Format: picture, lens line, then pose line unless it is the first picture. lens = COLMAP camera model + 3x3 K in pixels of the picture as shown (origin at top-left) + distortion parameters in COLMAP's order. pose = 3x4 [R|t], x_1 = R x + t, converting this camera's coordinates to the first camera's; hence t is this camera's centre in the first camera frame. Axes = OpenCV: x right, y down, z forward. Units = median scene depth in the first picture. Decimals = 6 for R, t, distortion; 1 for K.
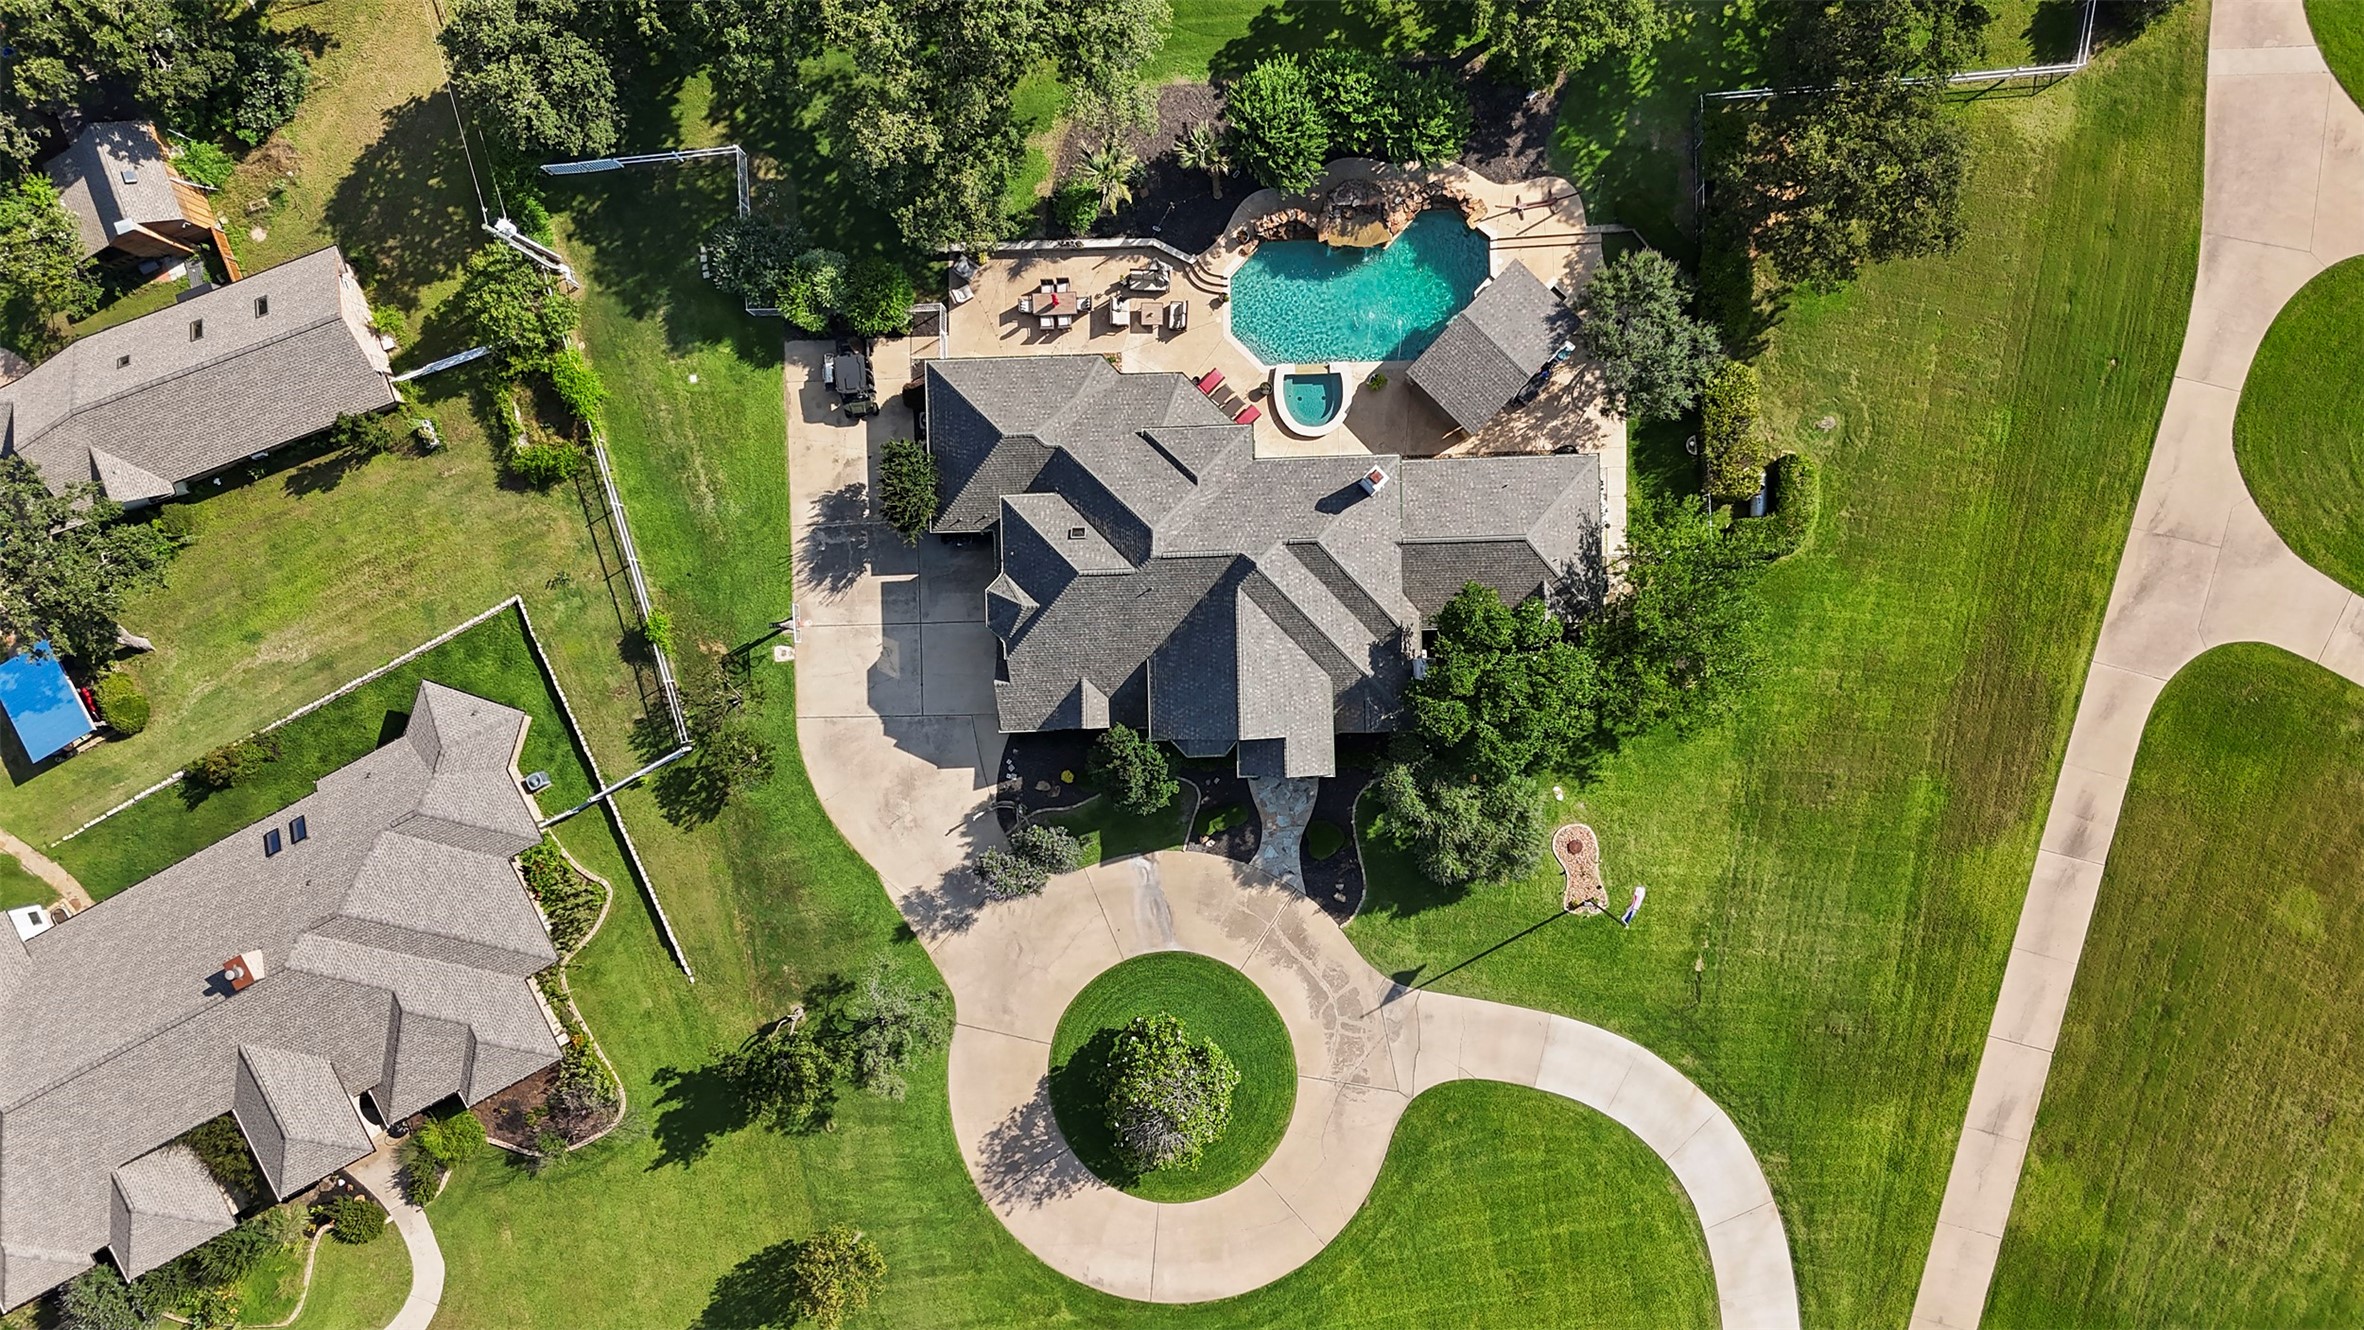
lens RADIAL K [[1737.7, 0, 1177.9], [0, 1737.7, 671.4], [0, 0, 1]] dist [0.040903, -0.026705]
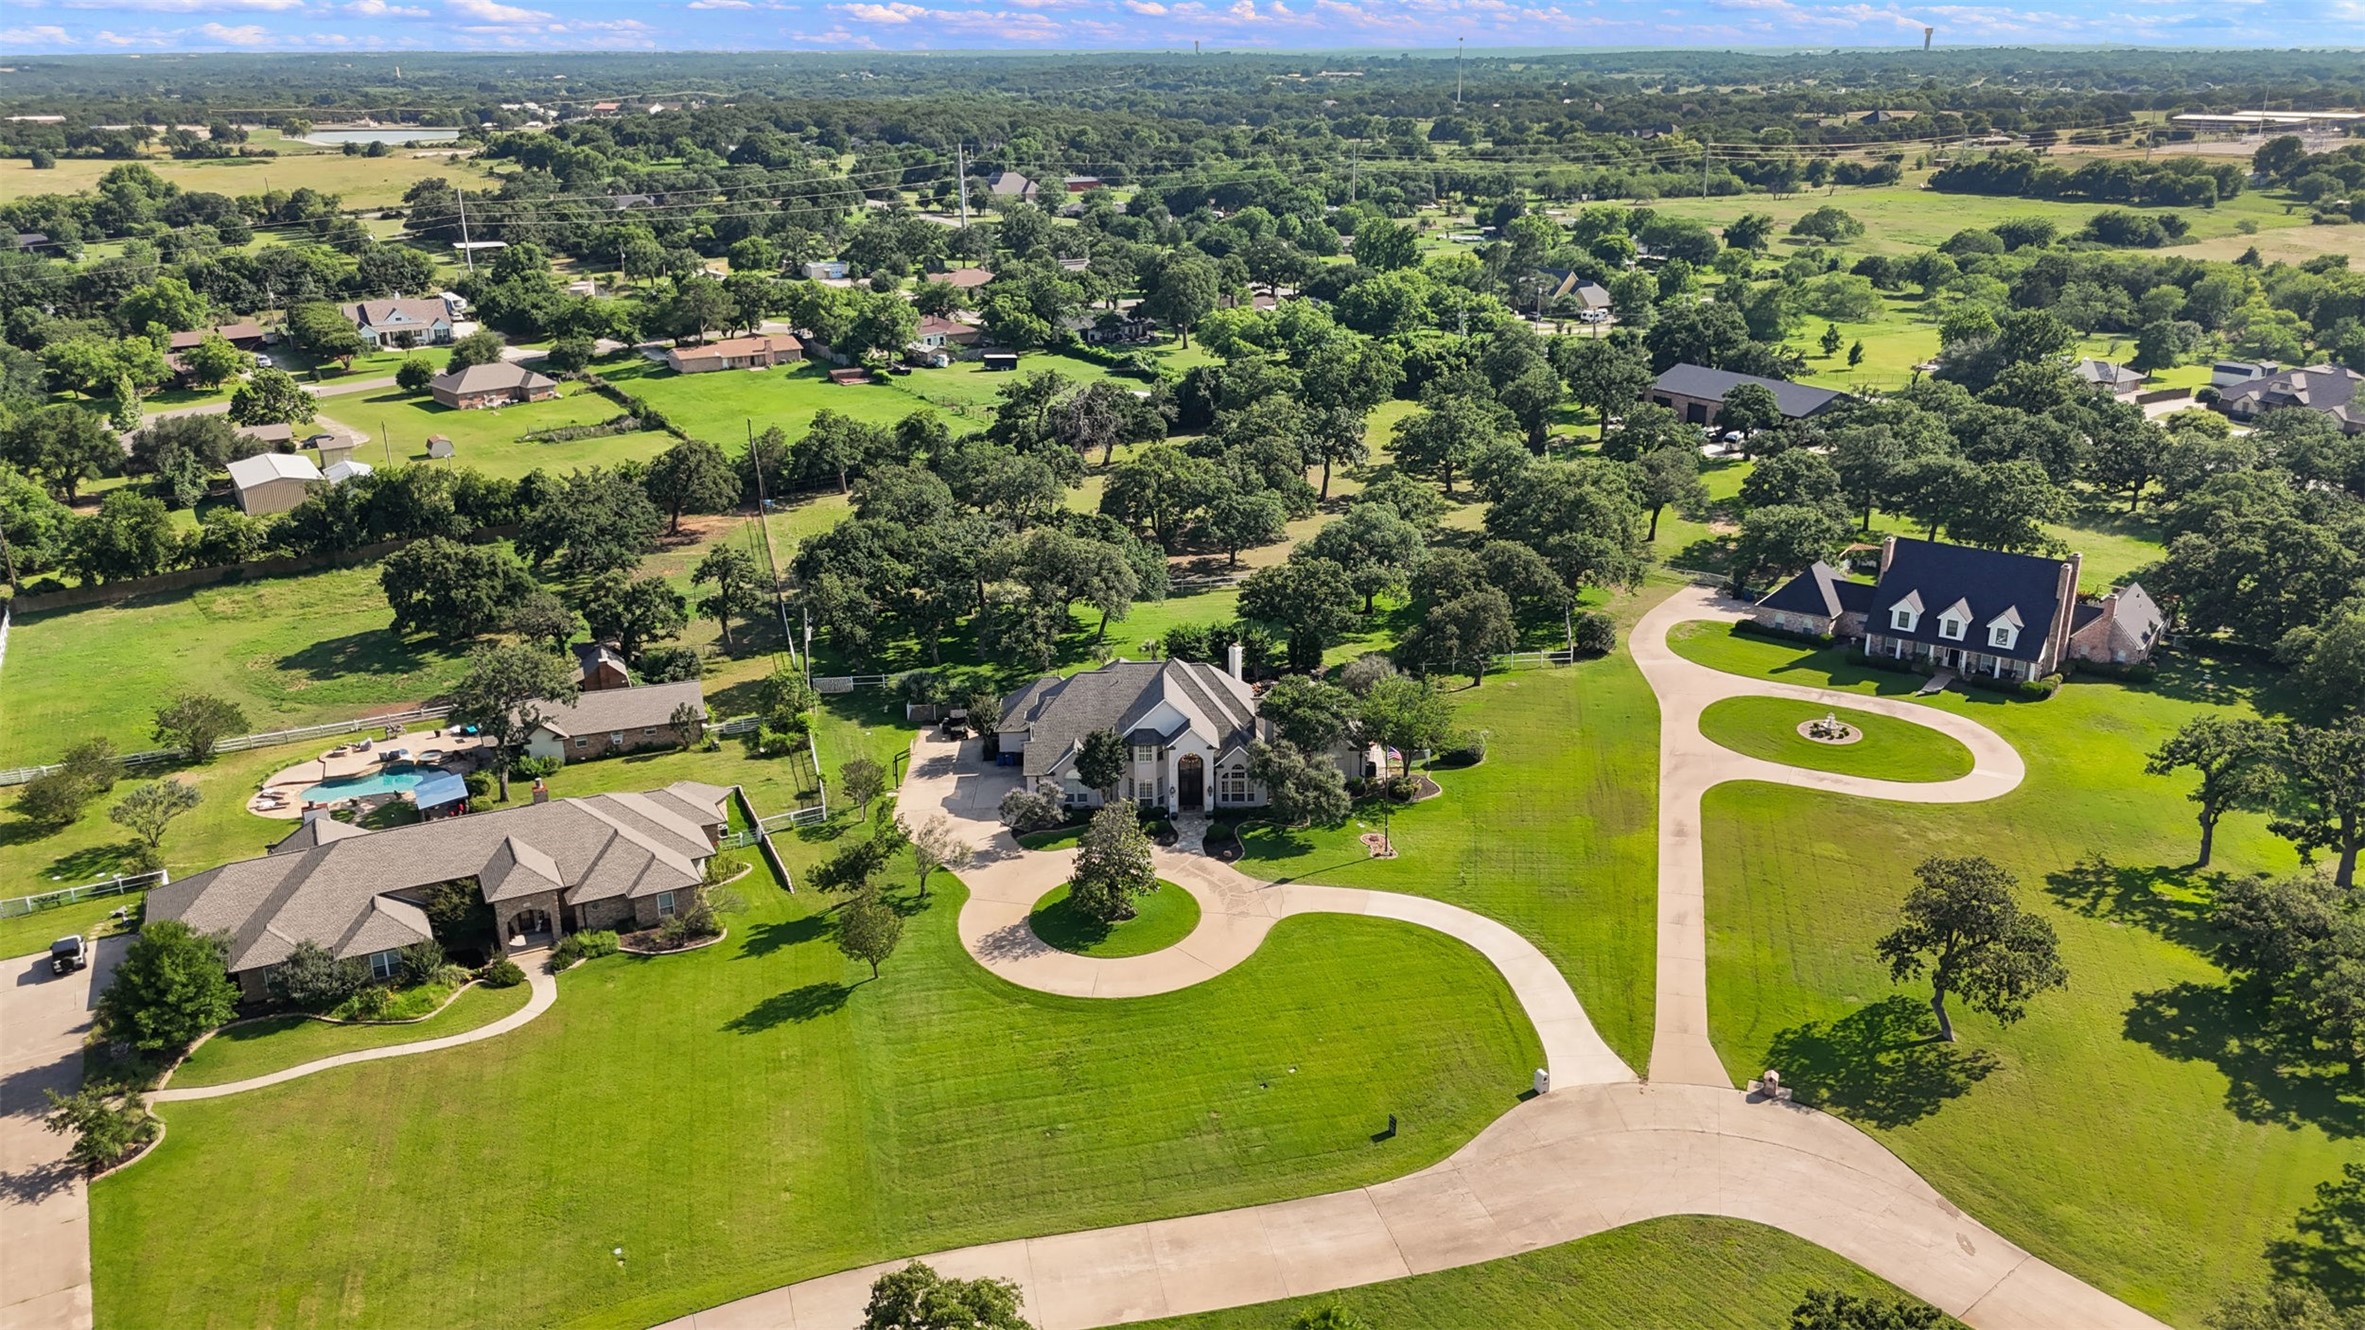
lens RADIAL K [[1738.4, 0, 1175.3], [0, 1738.4, 676.7], [0, 0, 1]] dist [0.040903, -0.026705]
pose [[0.999542, 0.030241, 0.000643, 0.039589], [-0.009604, 0.337459, -0.941291, 1.551695], [-0.028683, 0.940854, 0.337595, 0.328695]]
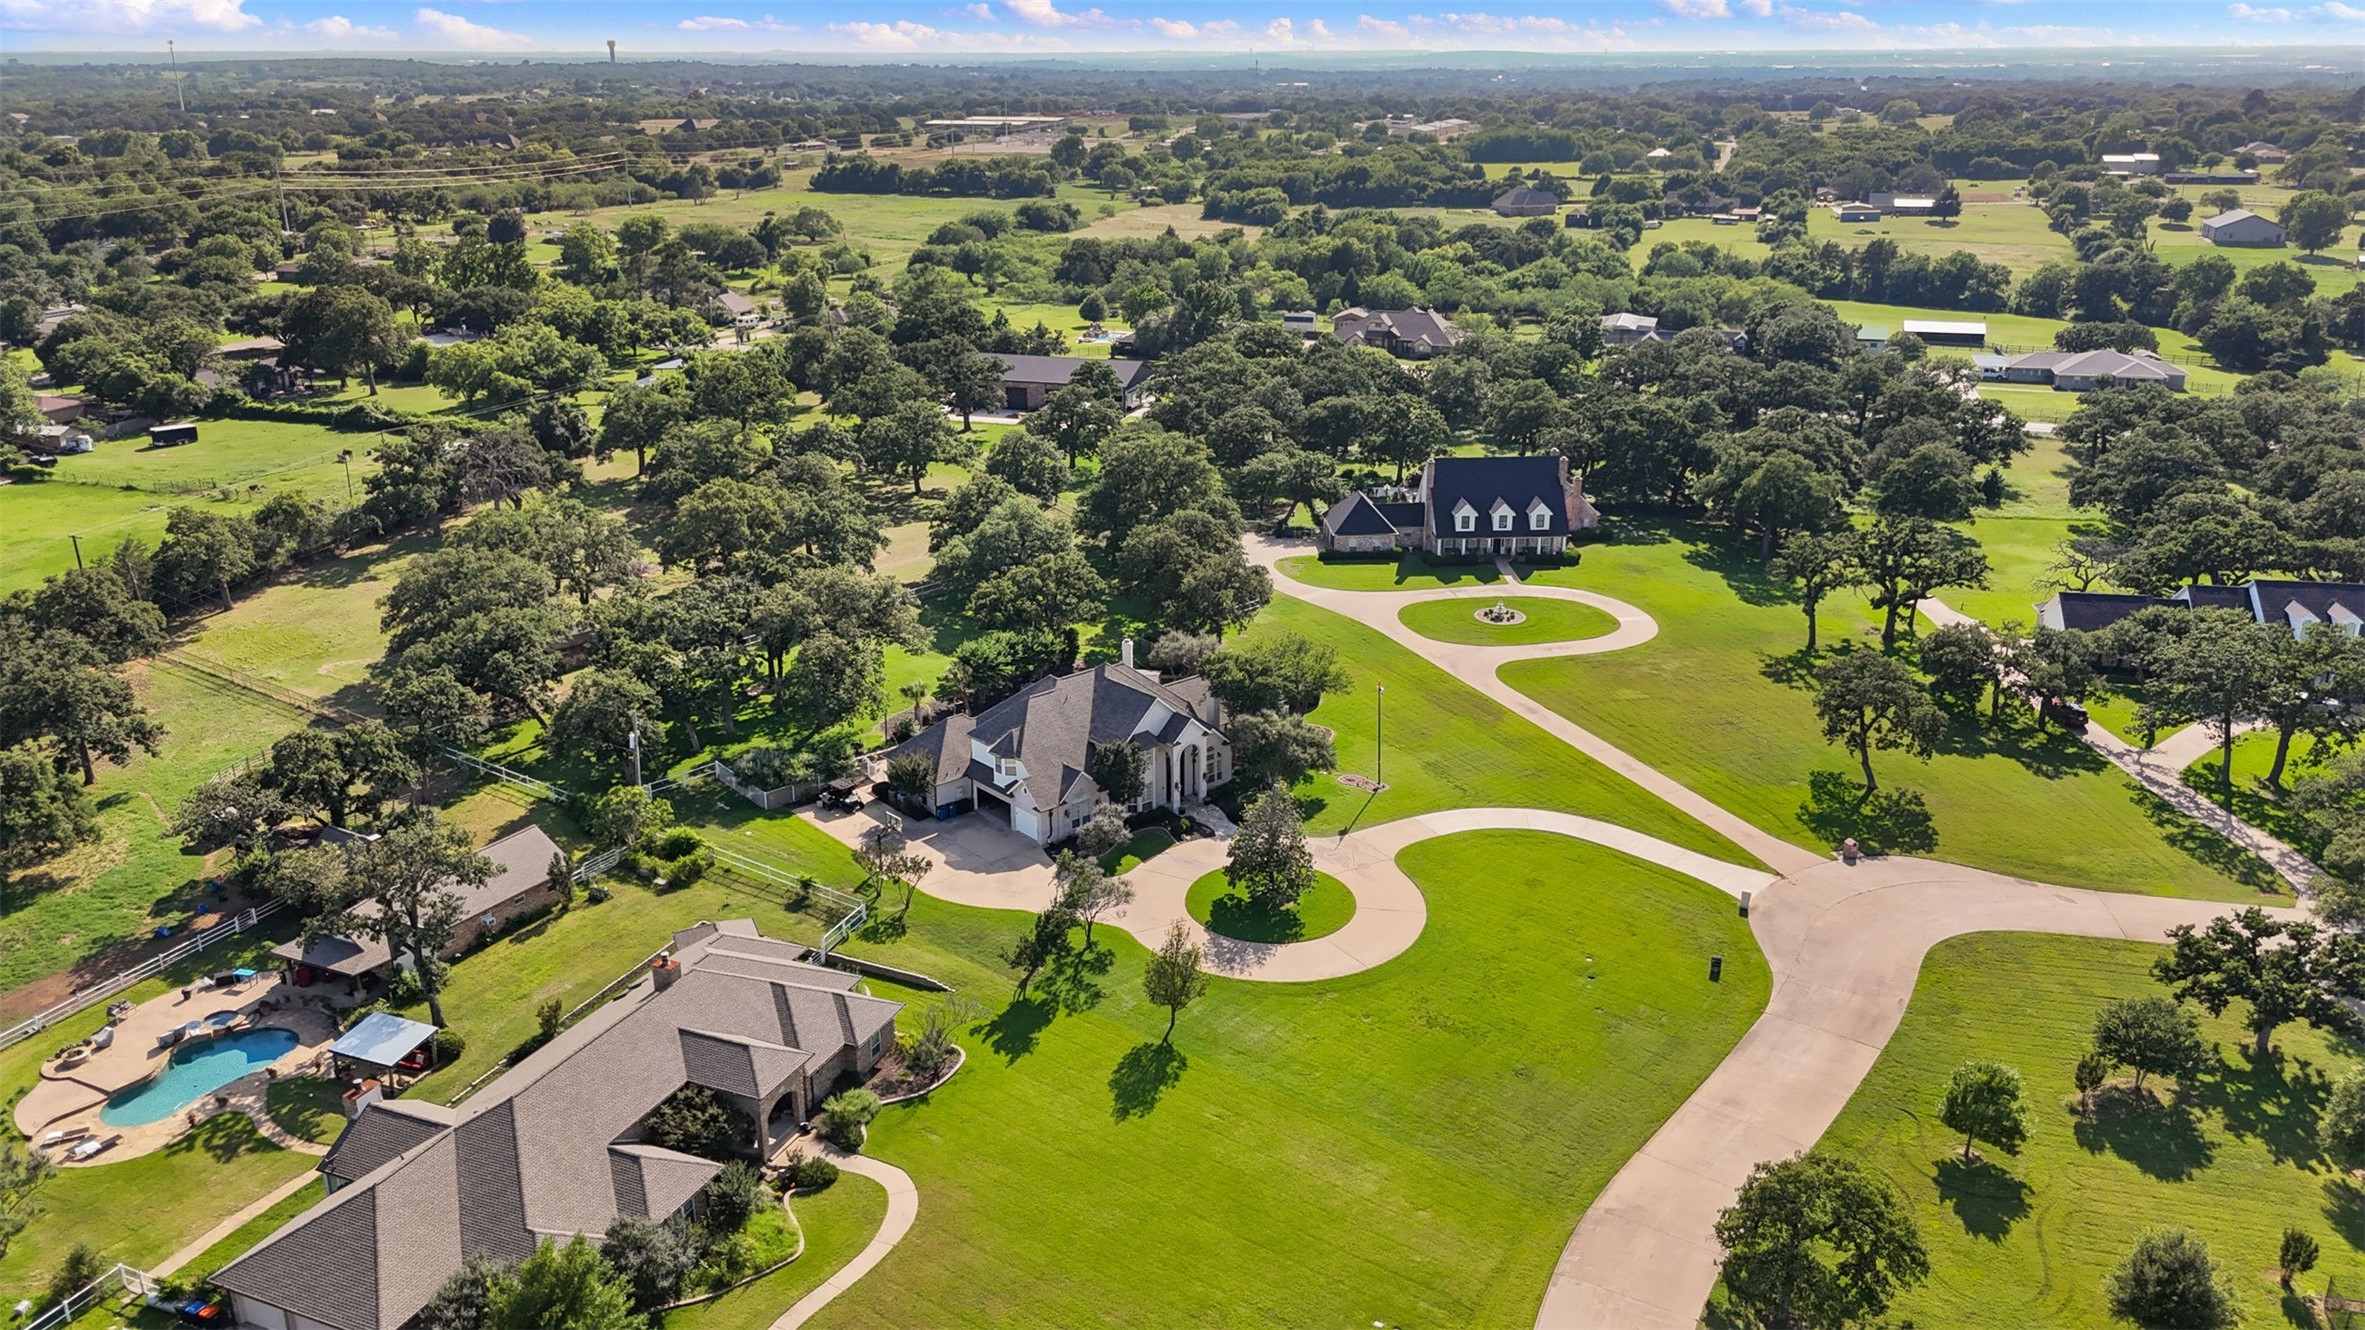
lens RADIAL K [[1738.4, 0, 1177.7], [0, 1738.4, 654.3], [0, 0, 1]] dist [0.040903, -0.026705]
pose [[0.773633, -0.174885, 0.609022, -0.940961], [0.633180, 0.249747, -0.732605, 1.229505], [-0.023979, 0.952387, 0.303946, 0.359889]]
